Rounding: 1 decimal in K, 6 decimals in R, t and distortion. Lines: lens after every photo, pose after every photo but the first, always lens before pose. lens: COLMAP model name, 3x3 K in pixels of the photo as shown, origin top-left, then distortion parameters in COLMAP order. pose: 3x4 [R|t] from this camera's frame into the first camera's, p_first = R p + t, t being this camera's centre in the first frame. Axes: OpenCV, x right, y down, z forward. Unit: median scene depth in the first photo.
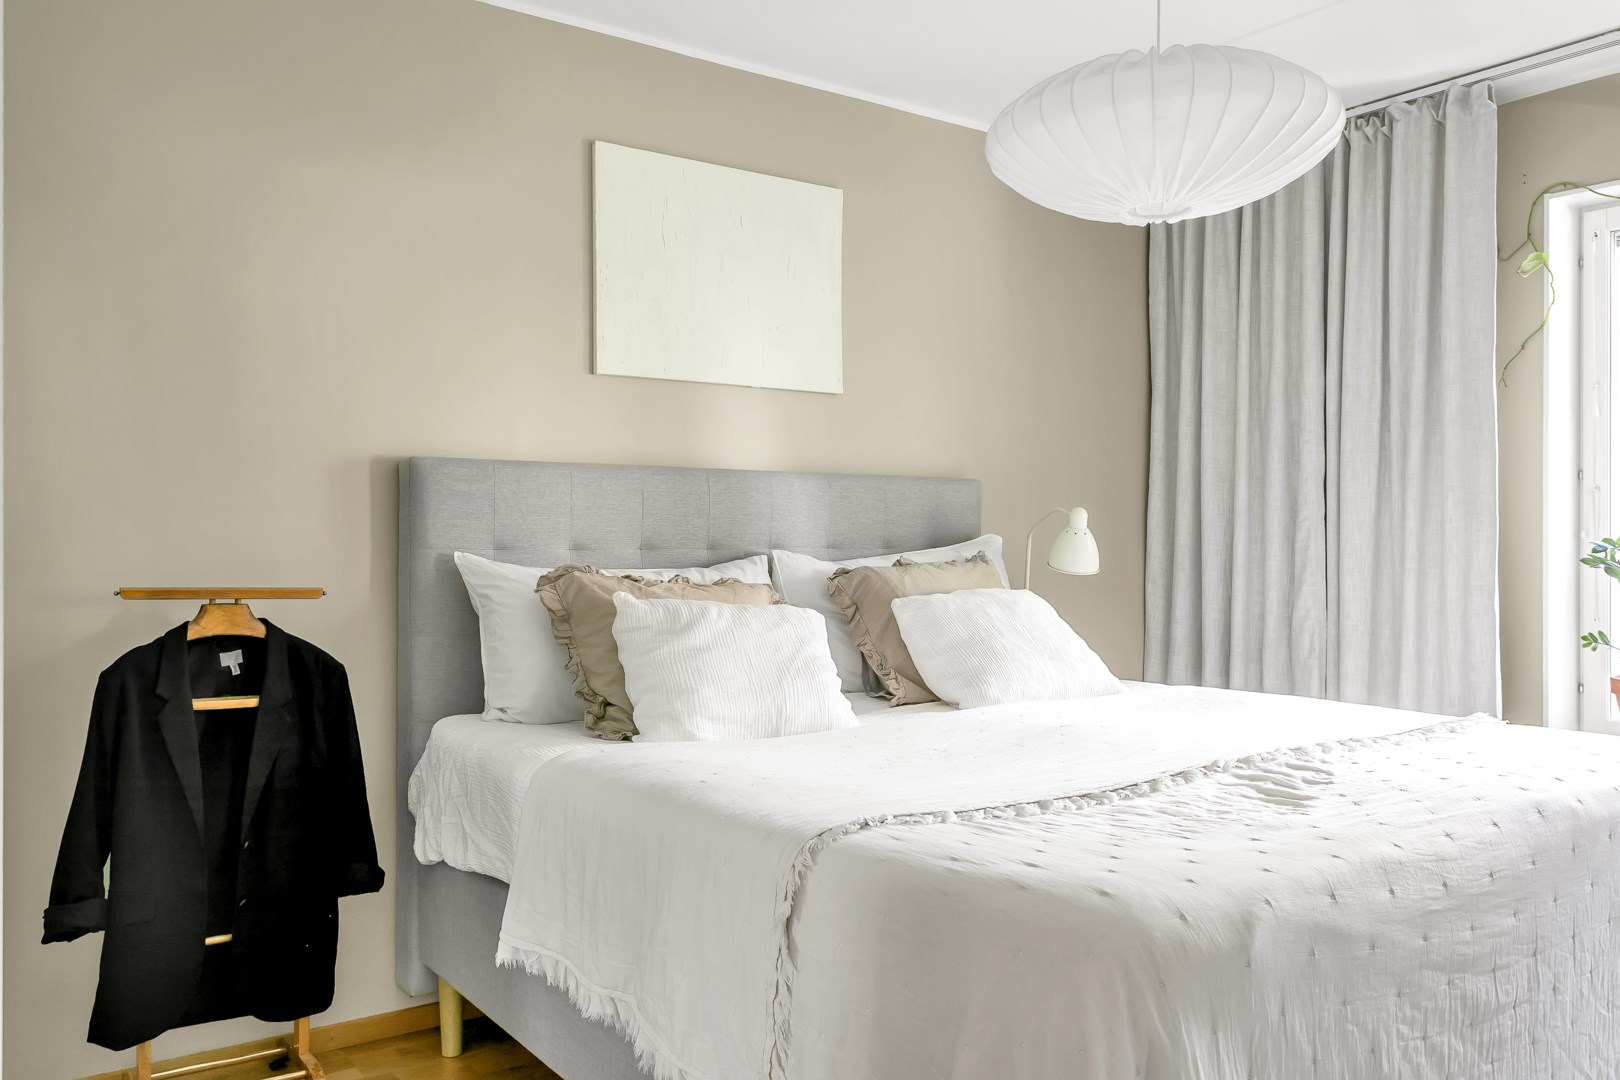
lens RADIAL K [[1314.0, 0, 810.8], [0, 1314.0, 539.7], [0, 0, 1]] dist [0.001357, 0.006538]
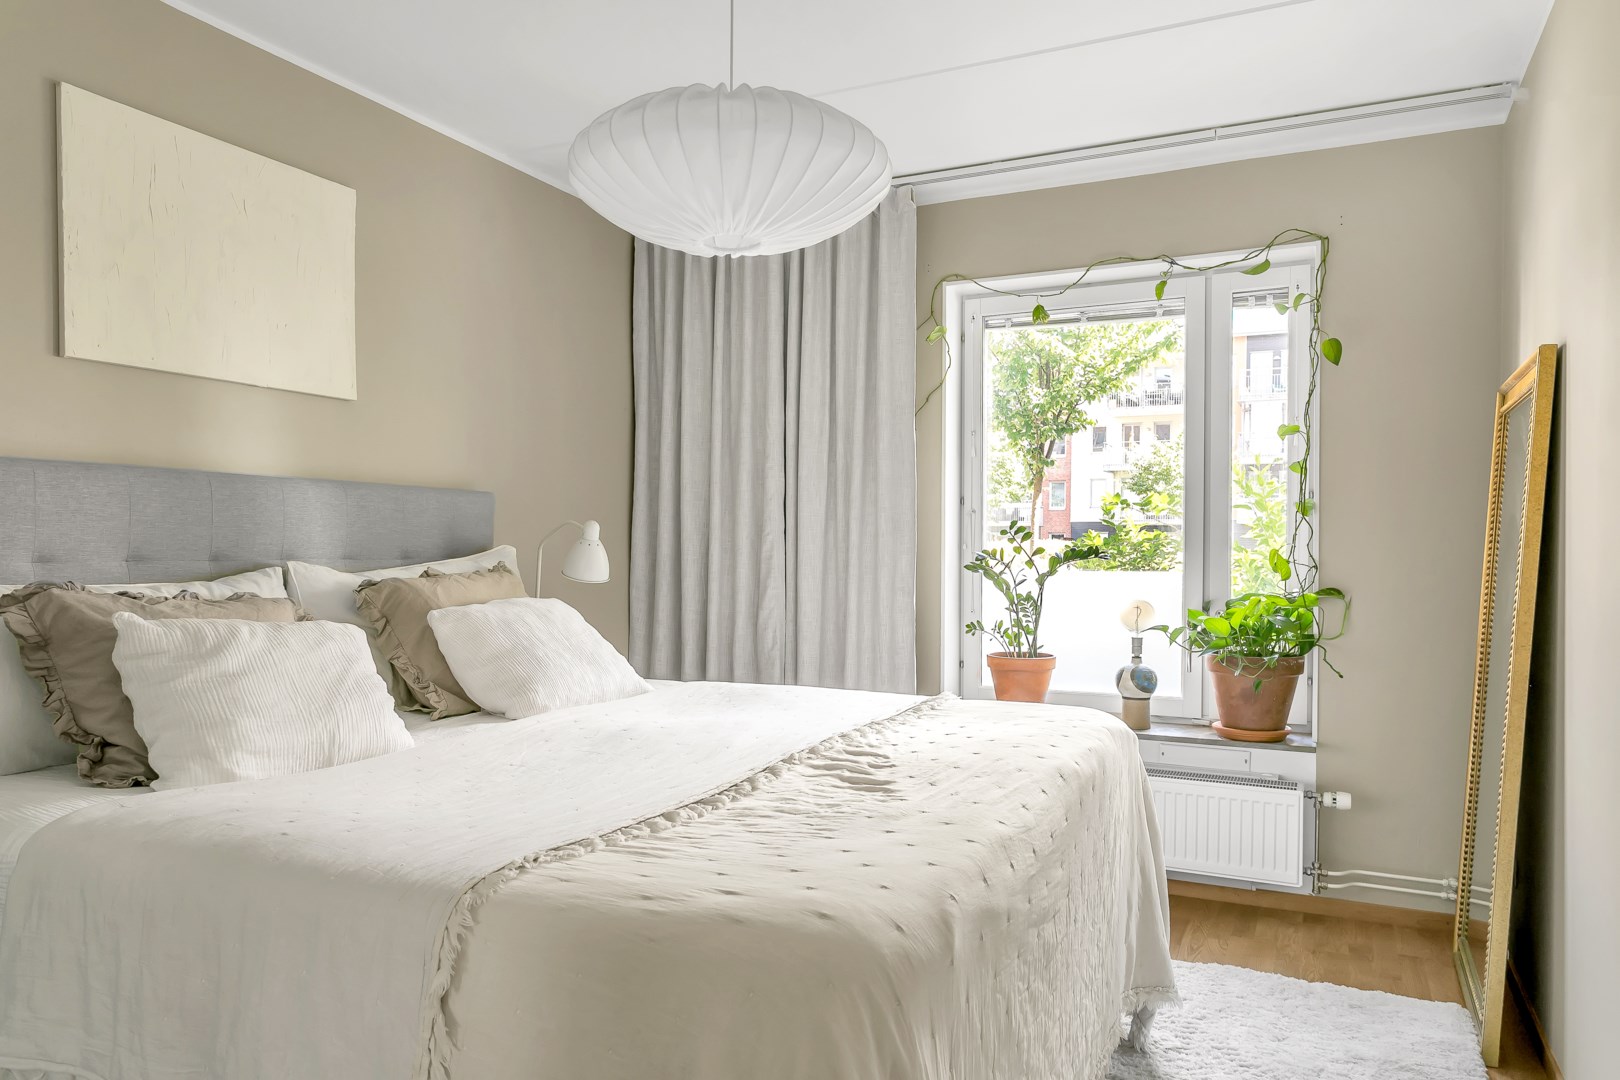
lens RADIAL K [[1079.3, 0, 783.6], [0, 1079.3, 565.6], [0, 0, 1]] dist [-0.010685, 0.004845]
pose [[0.873709, -0.006203, 0.486409, -0.100772], [-0.001495, 0.999880, 0.015435, -0.001693], [-0.486446, -0.014213, 0.873595, 0.168400]]
